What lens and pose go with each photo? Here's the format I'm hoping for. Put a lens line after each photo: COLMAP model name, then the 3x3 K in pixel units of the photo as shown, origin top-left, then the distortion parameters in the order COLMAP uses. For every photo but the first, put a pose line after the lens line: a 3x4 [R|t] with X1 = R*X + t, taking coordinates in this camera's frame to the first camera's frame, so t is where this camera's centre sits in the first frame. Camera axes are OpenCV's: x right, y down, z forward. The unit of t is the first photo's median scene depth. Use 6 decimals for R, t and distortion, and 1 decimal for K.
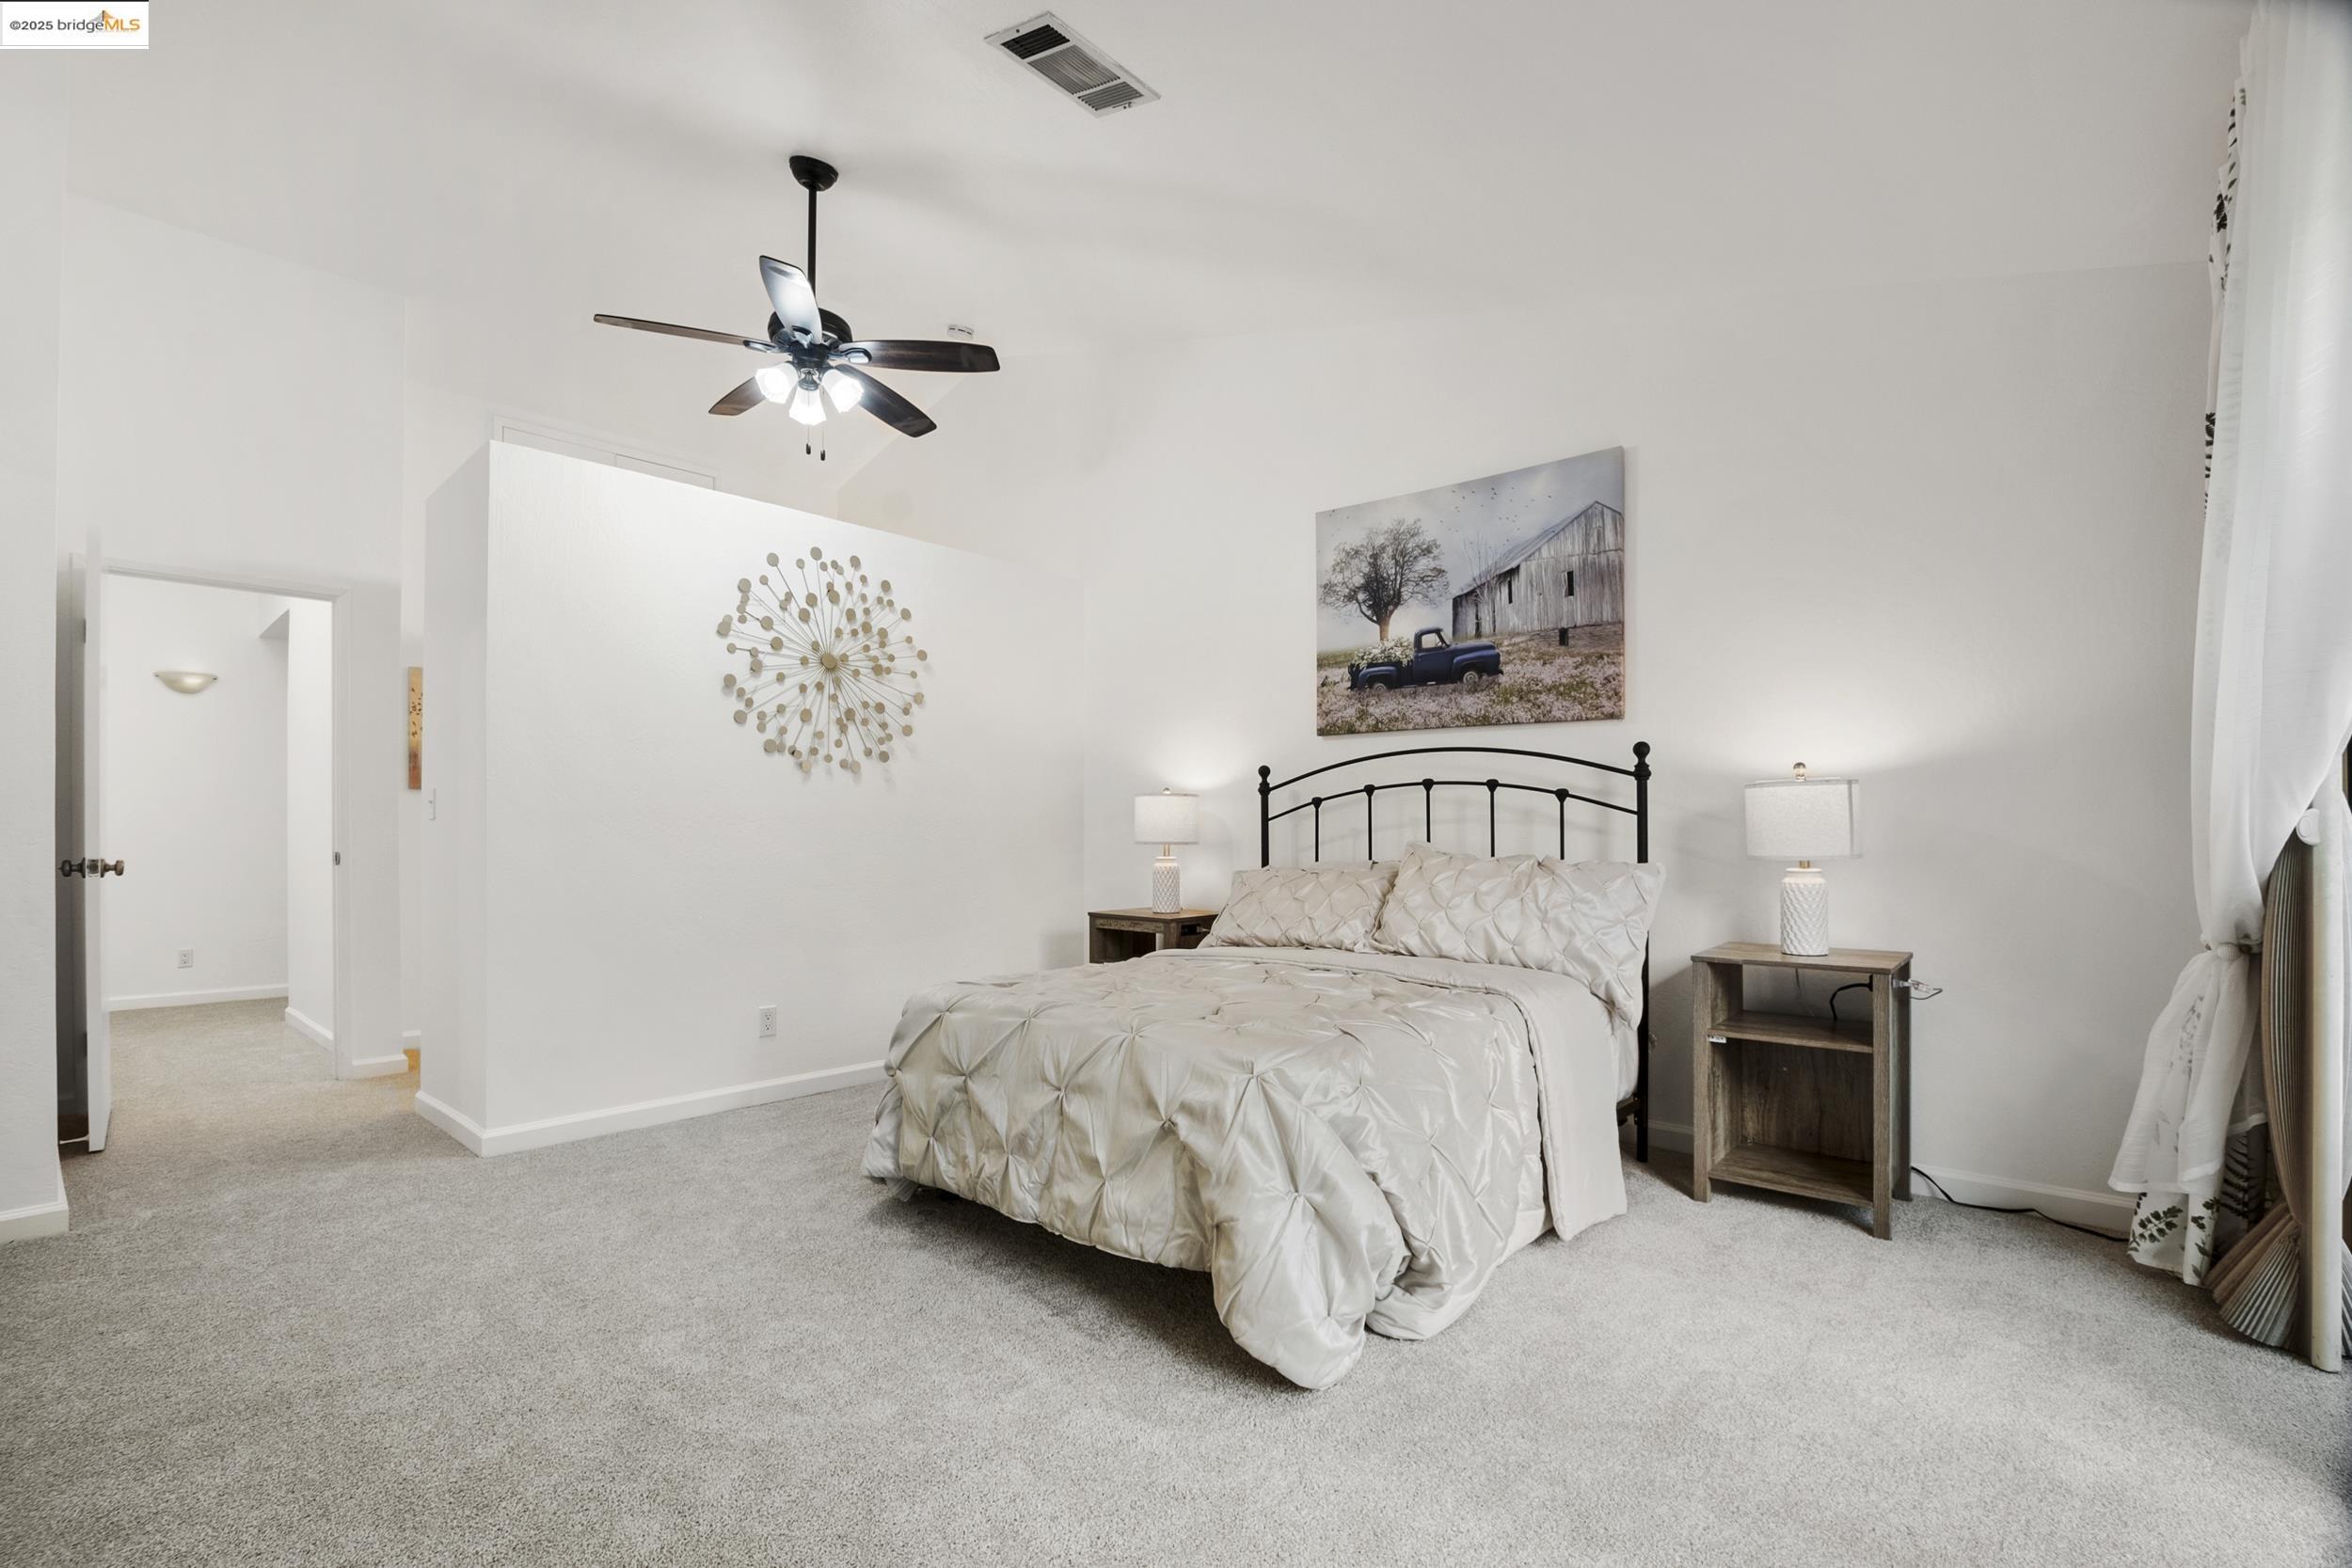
lens RADIAL K [[1050.3, 0, 1181.7], [0, 1050.3, 833.5], [0, 0, 1]] dist [-0.026785, 0.001549]
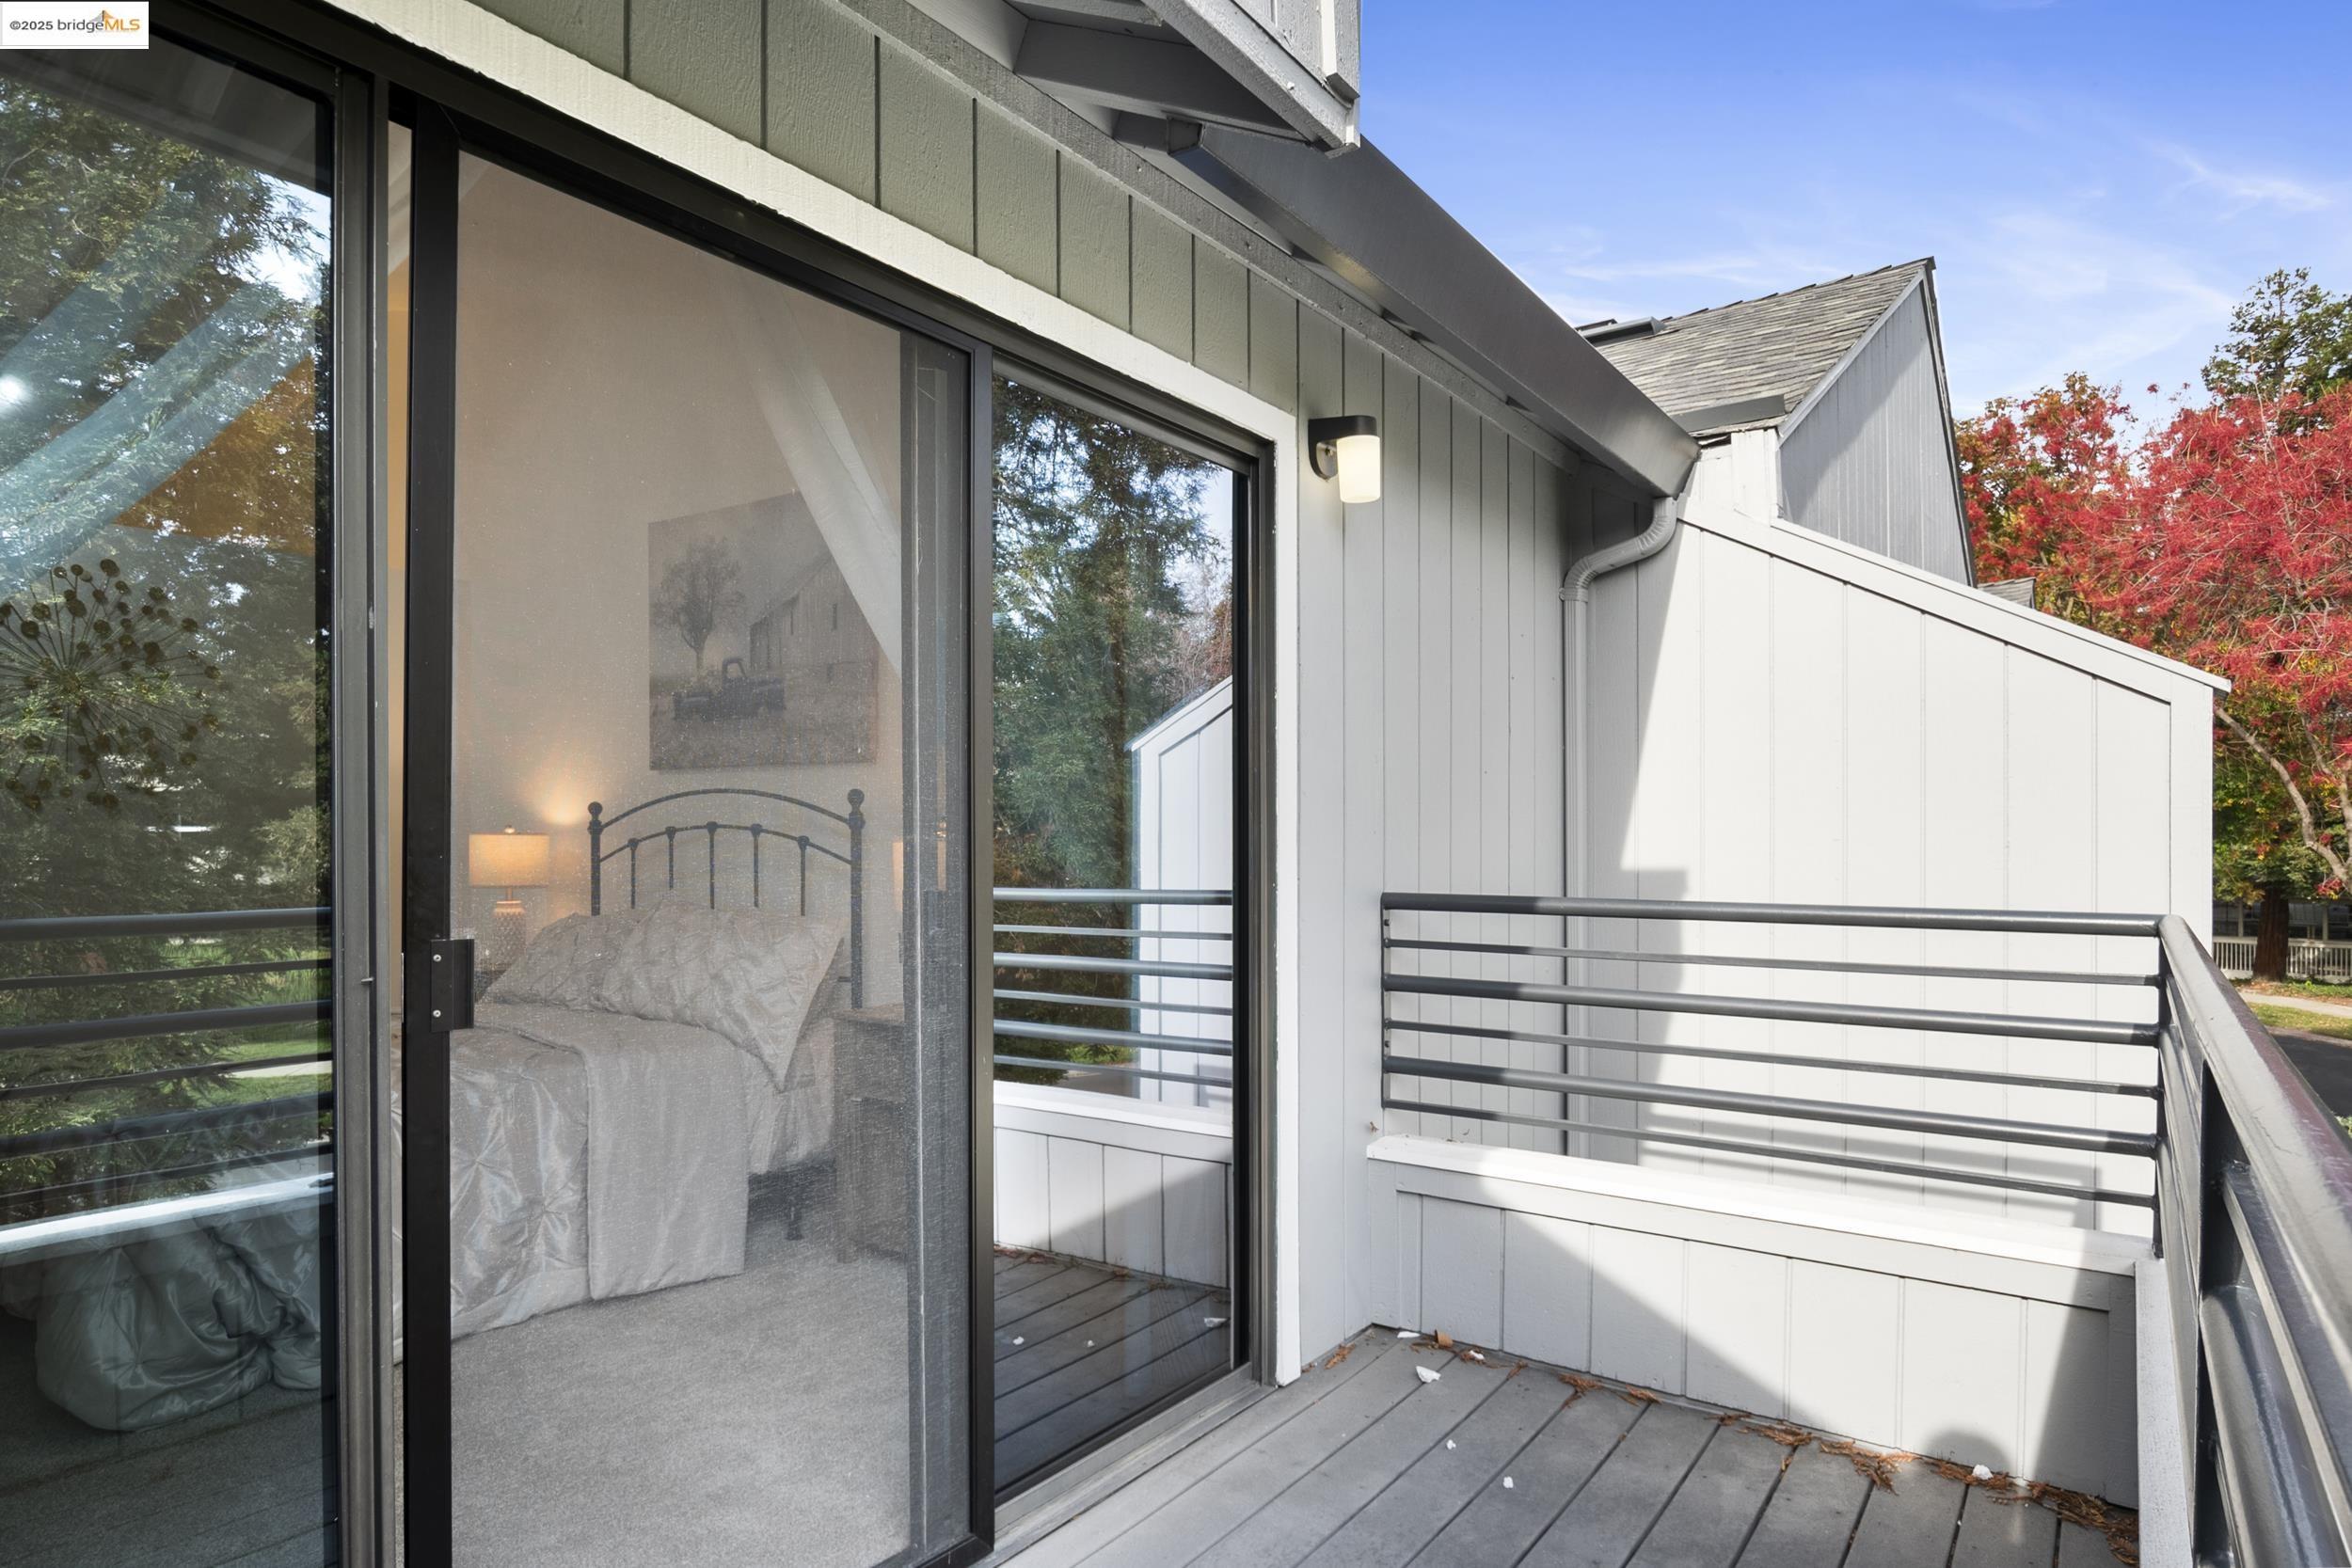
lens RADIAL K [[1319.4, 0, 1186.2], [0, 1319.4, 864.6], [0, 0, 1]] dist [-0.015000, -0.000281]
pose [[0.994703, 0.000647, 0.102787, 0.494556], [-0.001866, 0.999929, 0.011764, -0.026350], [-0.102772, -0.011894, 0.994634, -0.190236]]
